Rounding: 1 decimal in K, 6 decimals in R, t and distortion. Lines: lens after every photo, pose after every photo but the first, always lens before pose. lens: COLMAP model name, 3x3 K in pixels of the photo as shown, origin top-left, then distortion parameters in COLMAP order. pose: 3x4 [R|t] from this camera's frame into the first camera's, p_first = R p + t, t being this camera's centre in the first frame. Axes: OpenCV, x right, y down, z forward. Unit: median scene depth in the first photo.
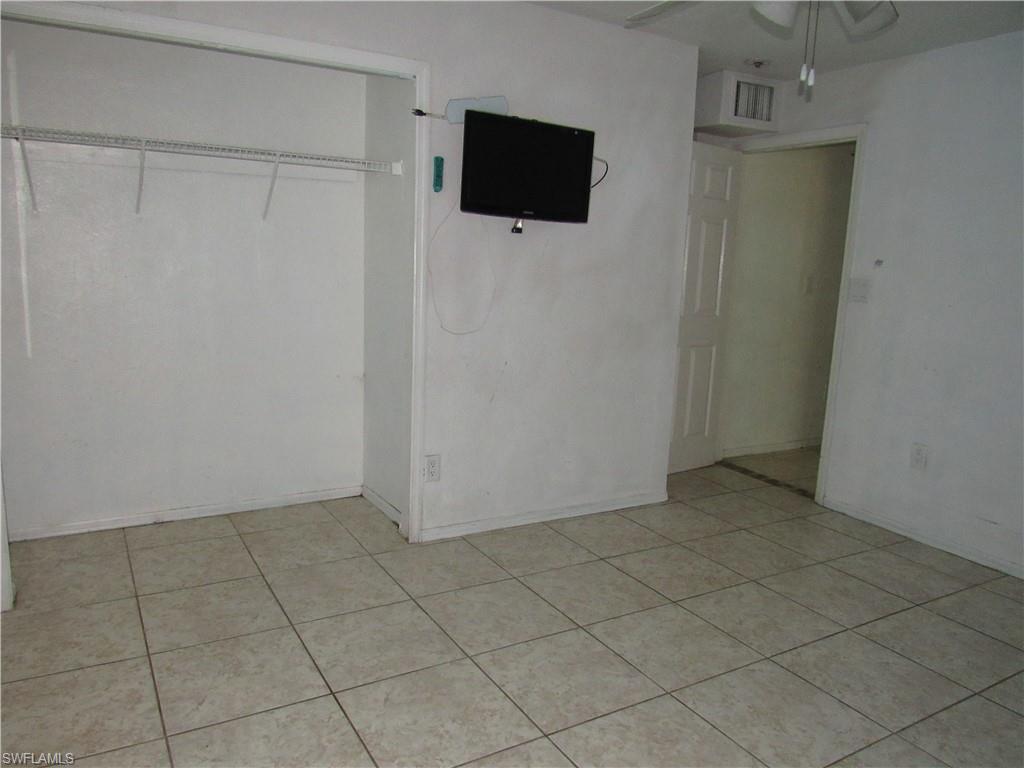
lens RADIAL K [[728.2, 0, 512.0], [0, 728.2, 384.0], [0, 0, 1]] dist [-0.029981, -0.001775]
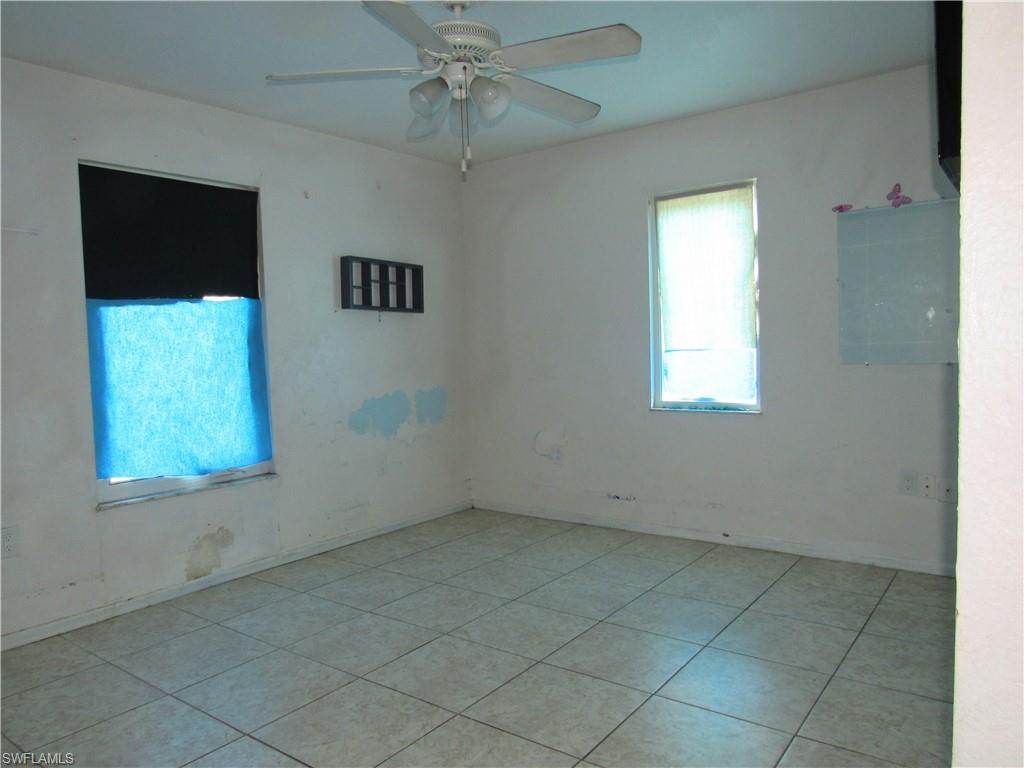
lens RADIAL K [[728.2, 0, 512.0], [0, 728.2, 384.0], [0, 0, 1]] dist [-0.029981, -0.001775]
pose [[-0.924210, -0.003890, -0.381864, 0.684352], [-0.086696, 0.975976, 0.199885, -0.241678], [0.371913, 0.217842, -0.902344, 1.875831]]
